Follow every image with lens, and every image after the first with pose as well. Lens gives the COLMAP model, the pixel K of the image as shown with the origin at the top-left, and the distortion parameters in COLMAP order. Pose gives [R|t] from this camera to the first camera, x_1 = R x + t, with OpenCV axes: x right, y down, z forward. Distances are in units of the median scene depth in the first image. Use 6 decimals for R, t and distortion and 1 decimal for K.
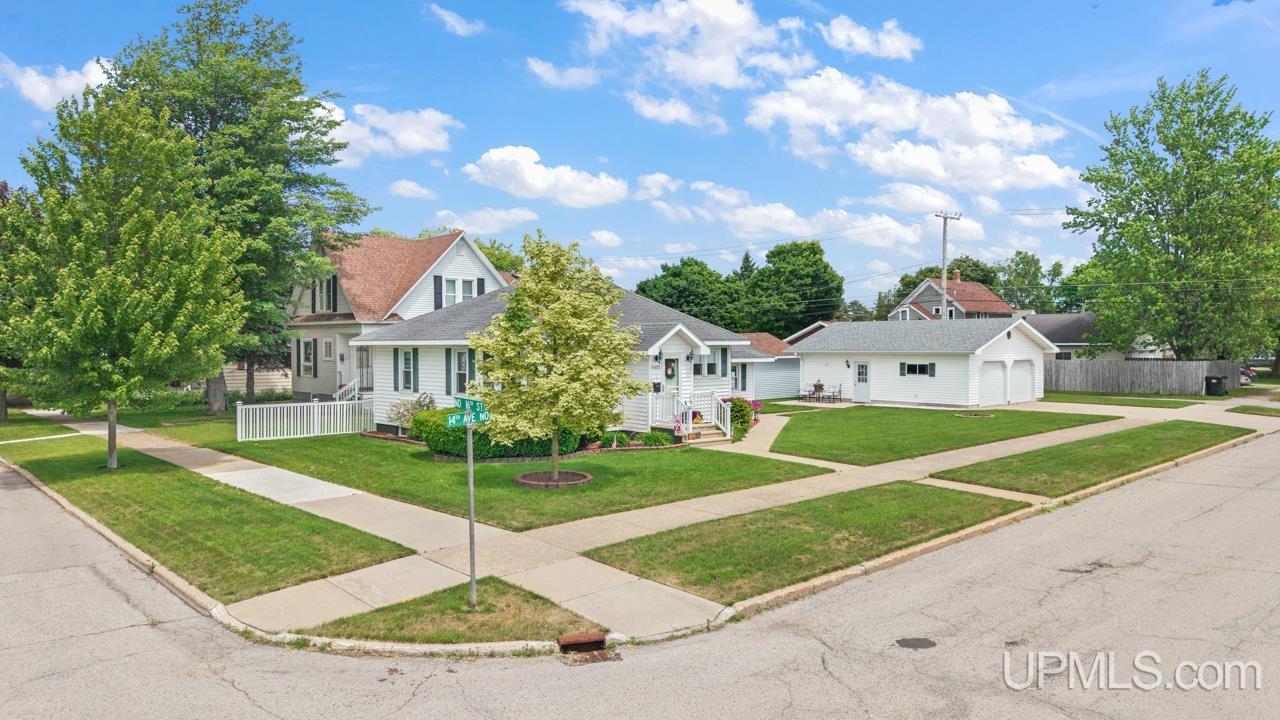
lens RADIAL K [[854.1, 0, 635.0], [0, 854.1, 359.0], [0, 0, 1]] dist [0.042134, -0.000927]
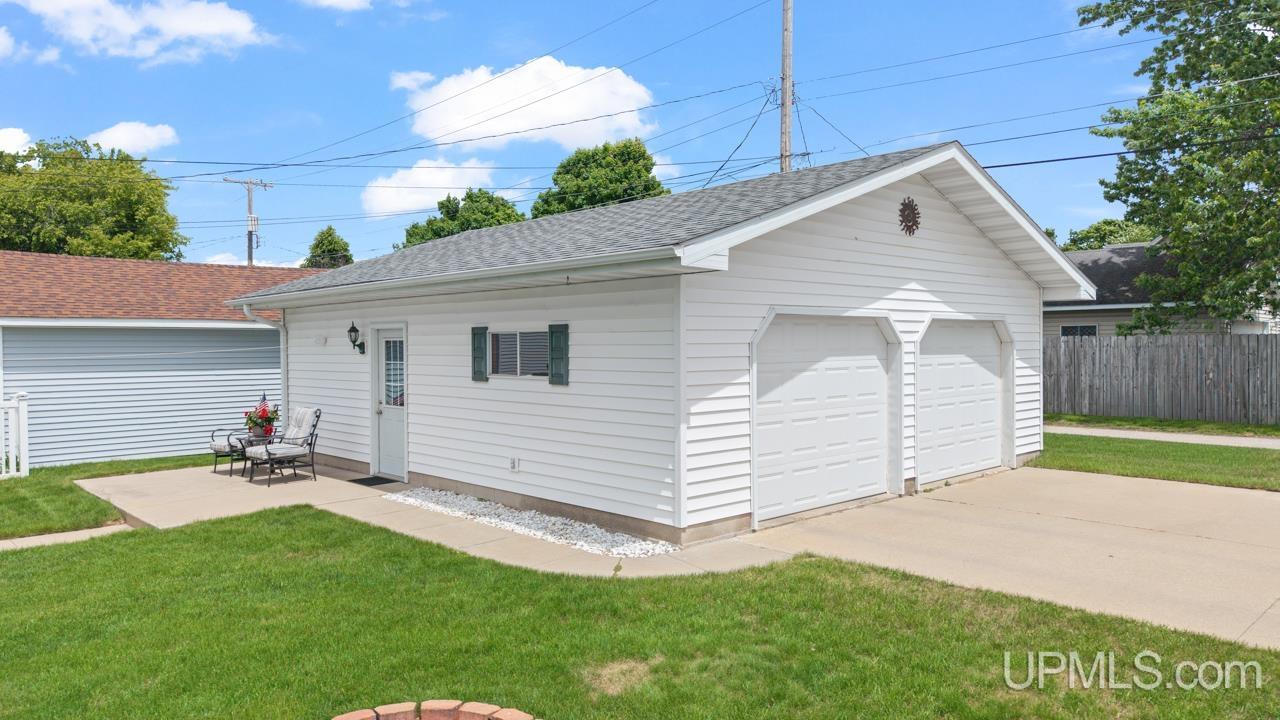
lens RADIAL K [[854.1, 0, 648.8], [0, 854.1, 357.1], [0, 0, 1]] dist [0.042134, -0.000927]
pose [[0.999908, -0.001016, 0.013558, 0.341852], [0.001049, 0.999996, -0.002494, 0.012581], [-0.013555, 0.002508, 0.999905, 0.722274]]
